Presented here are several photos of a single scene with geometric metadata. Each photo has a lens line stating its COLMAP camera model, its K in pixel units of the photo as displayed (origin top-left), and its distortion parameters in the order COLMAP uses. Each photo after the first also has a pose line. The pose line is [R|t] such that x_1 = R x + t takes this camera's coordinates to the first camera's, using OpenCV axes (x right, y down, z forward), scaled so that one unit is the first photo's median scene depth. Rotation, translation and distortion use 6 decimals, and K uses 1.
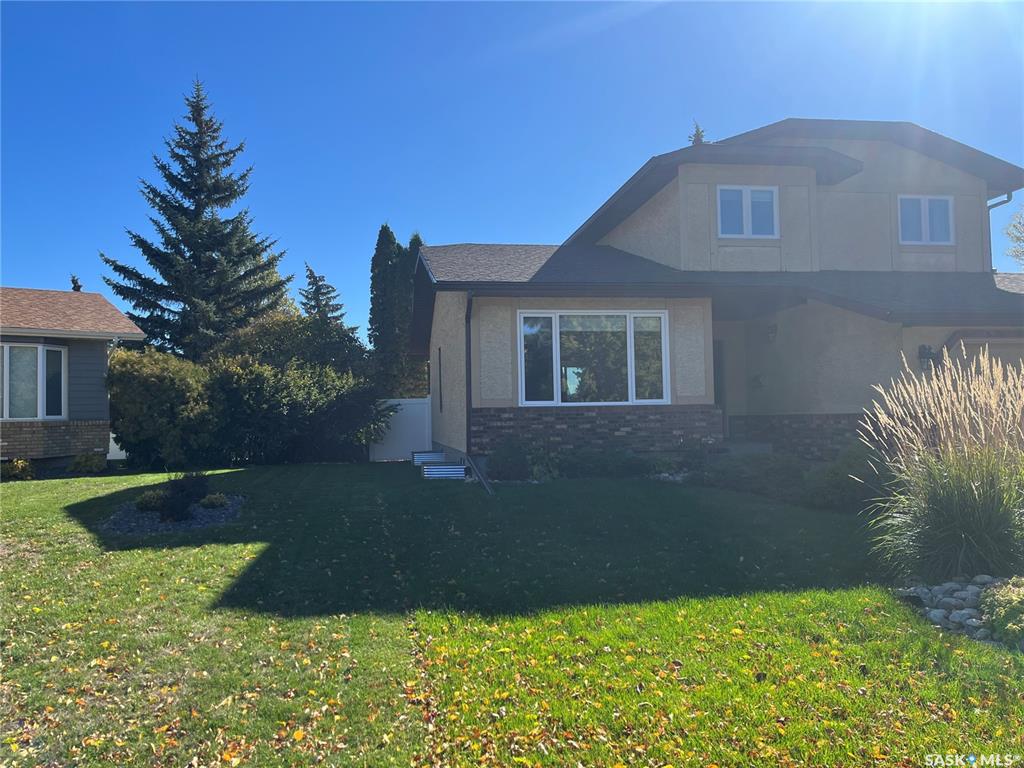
lens RADIAL K [[778.2, 0, 507.1], [0, 778.2, 386.7], [0, 0, 1]] dist [0.070548, -0.087339]
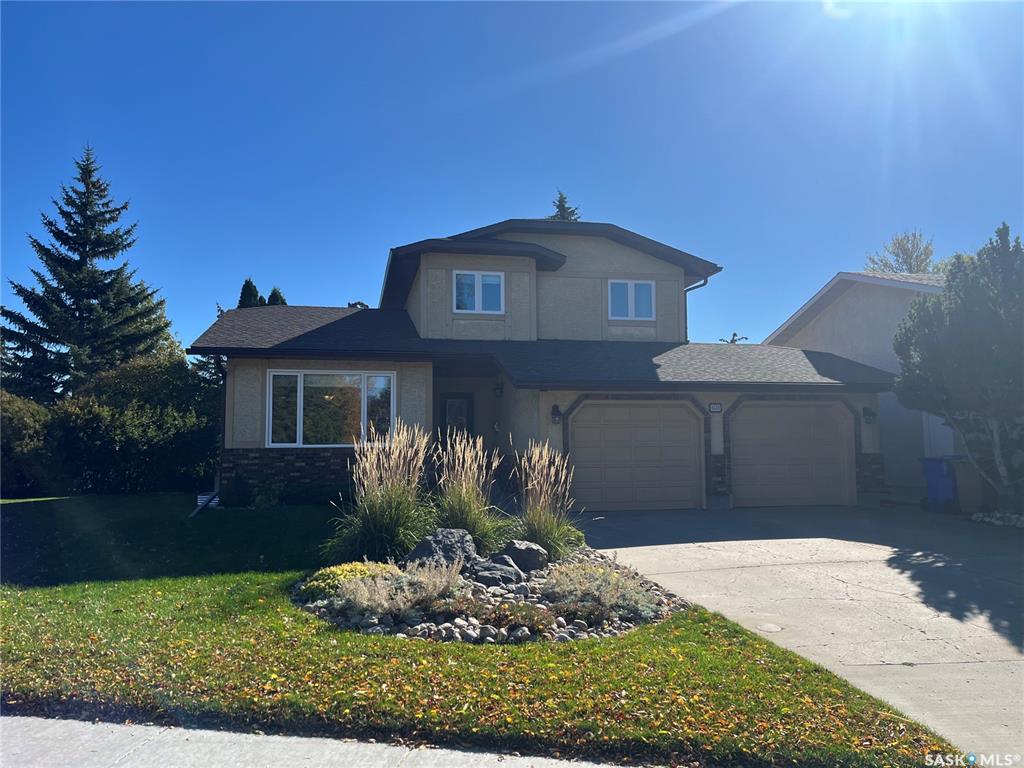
lens RADIAL K [[778.2, 0, 510.5], [0, 778.2, 386.1], [0, 0, 1]] dist [0.070548, -0.087339]
pose [[0.999044, 0.015817, 0.040743, 0.177665], [-0.014099, 0.999014, -0.042097, -0.012770], [-0.041368, 0.041483, 0.998282, -0.132033]]
